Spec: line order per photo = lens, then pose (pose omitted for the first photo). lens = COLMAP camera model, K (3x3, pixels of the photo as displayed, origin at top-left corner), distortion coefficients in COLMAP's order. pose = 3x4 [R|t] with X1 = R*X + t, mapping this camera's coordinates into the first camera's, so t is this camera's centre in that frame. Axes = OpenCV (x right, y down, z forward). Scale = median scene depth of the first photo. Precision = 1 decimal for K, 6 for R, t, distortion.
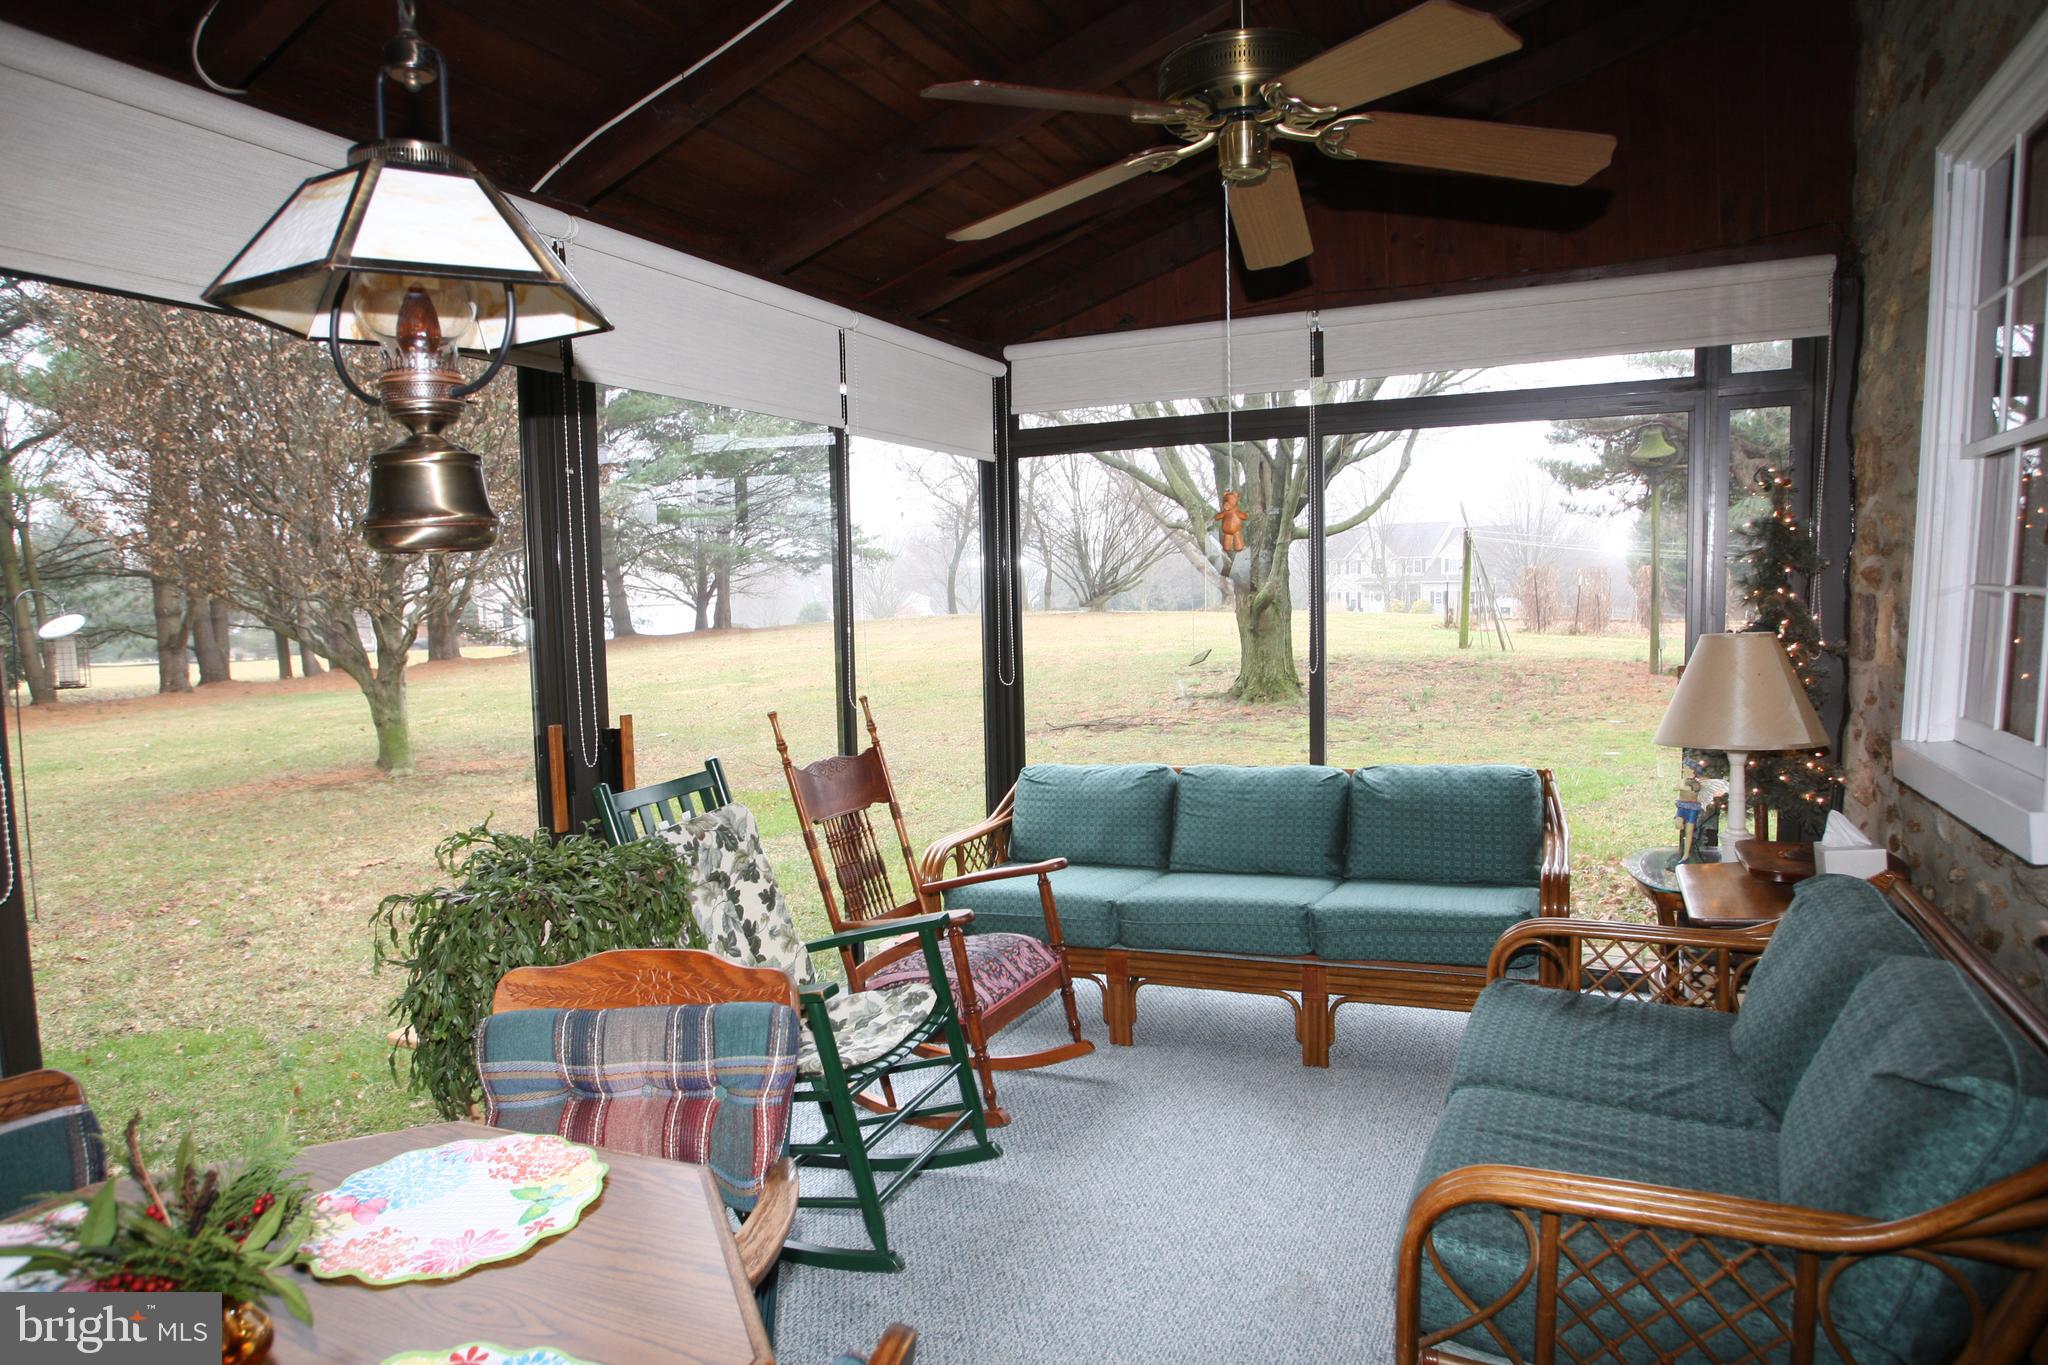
lens RADIAL K [[1209.9, 0, 1024.0], [0, 1209.9, 682.5], [0, 0, 1]] dist [-0.001886, -0.000339]
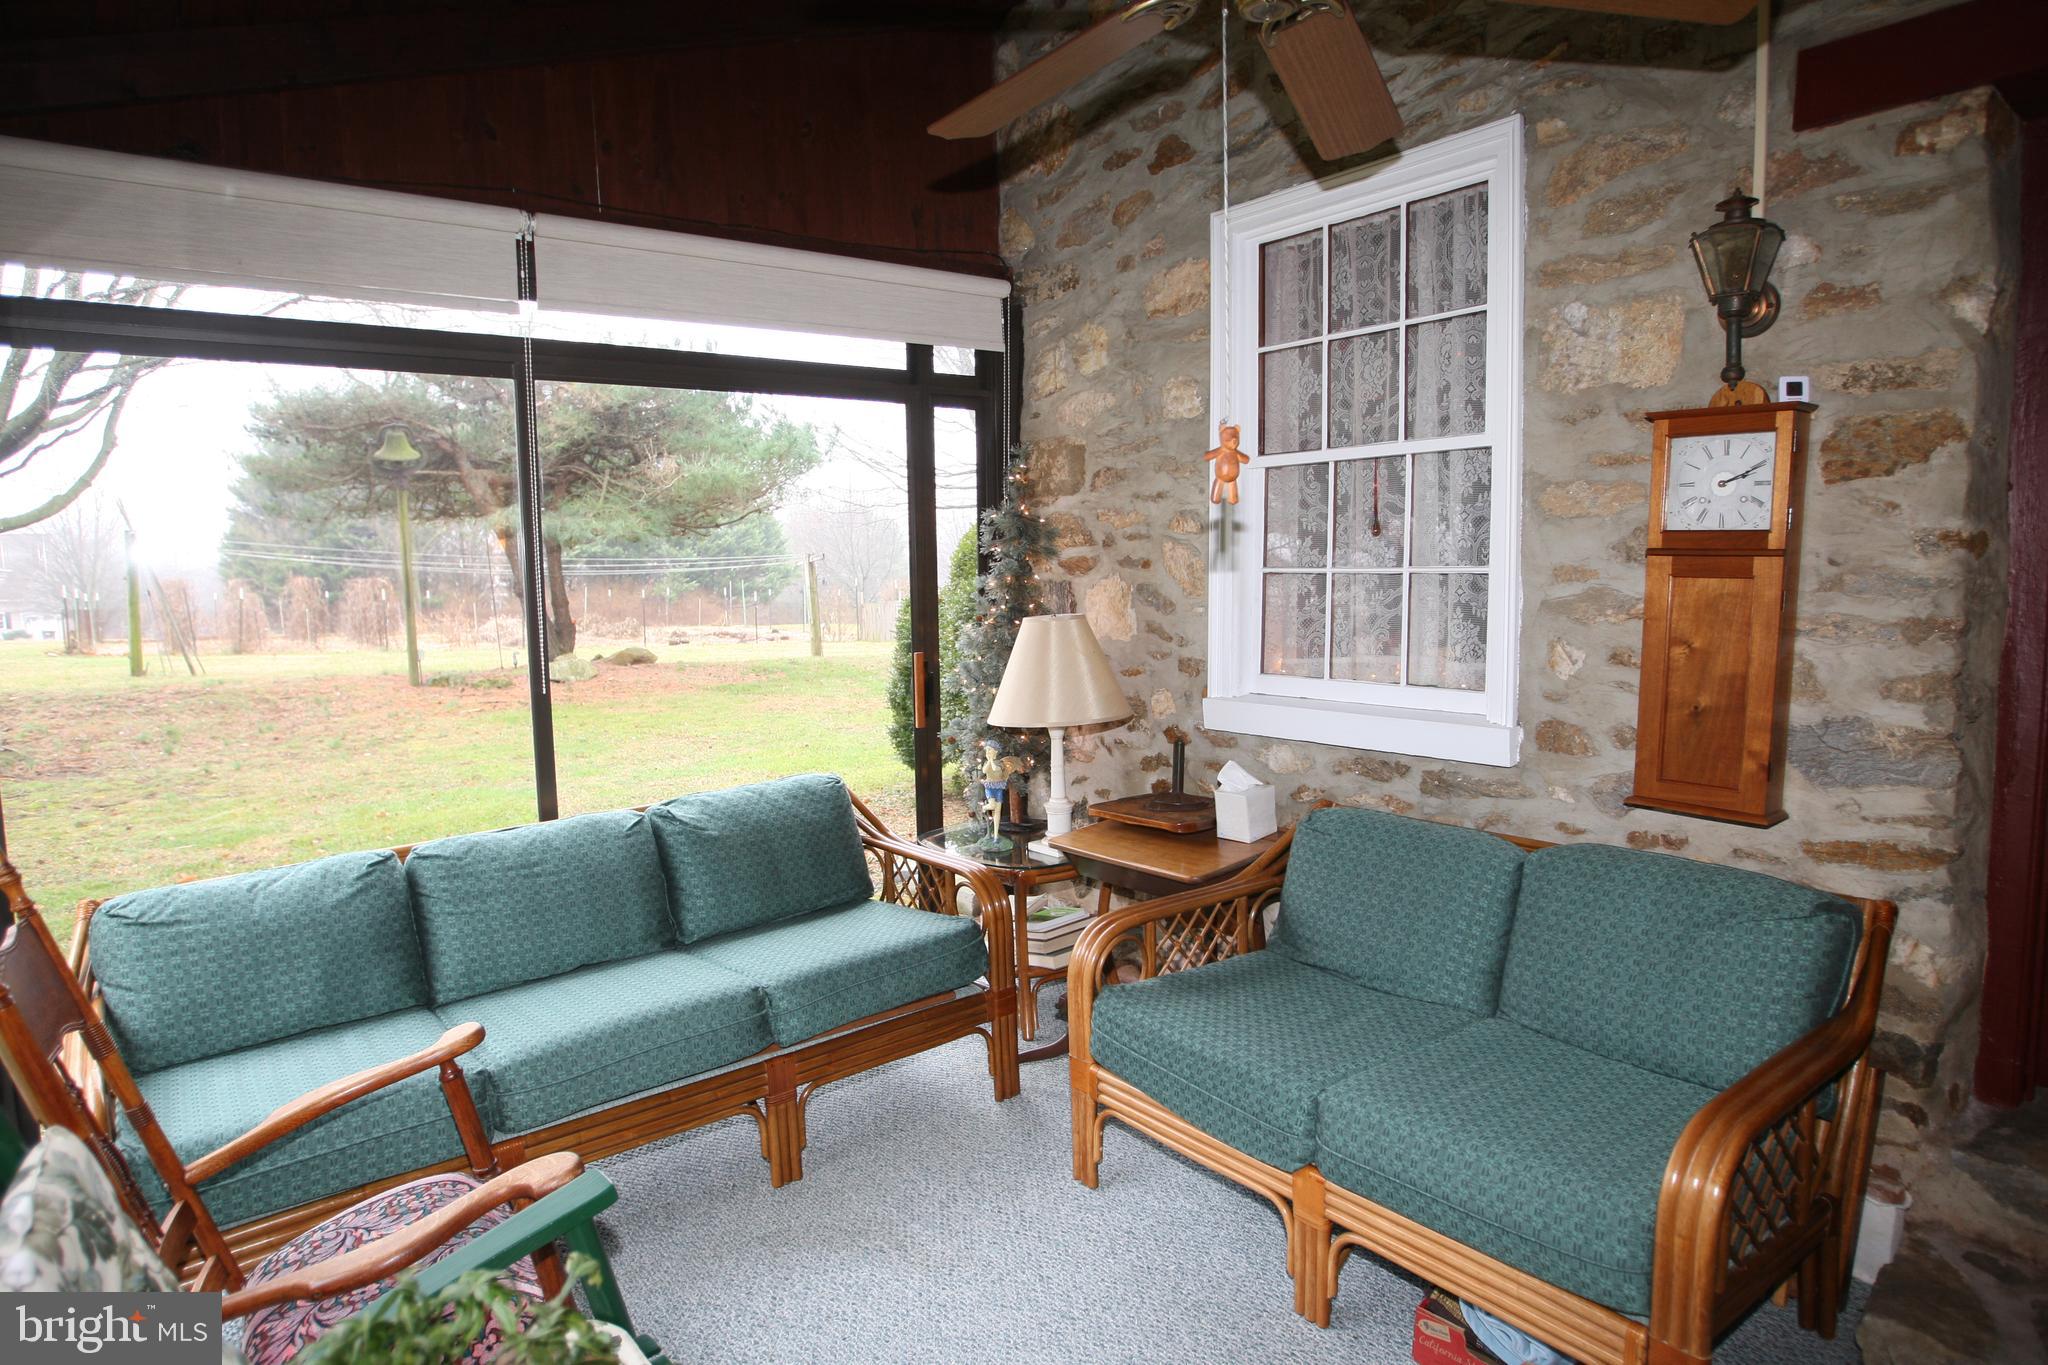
lens RADIAL K [[1209.9, 0, 1024.0], [0, 1209.9, 682.5], [0, 0, 1]] dist [-0.001886, -0.000339]
pose [[0.519196, -0.076034, 0.851267, -0.282110], [0.083588, 0.995777, 0.037960, -0.020781], [-0.850558, 0.051447, 0.523359, 0.388256]]
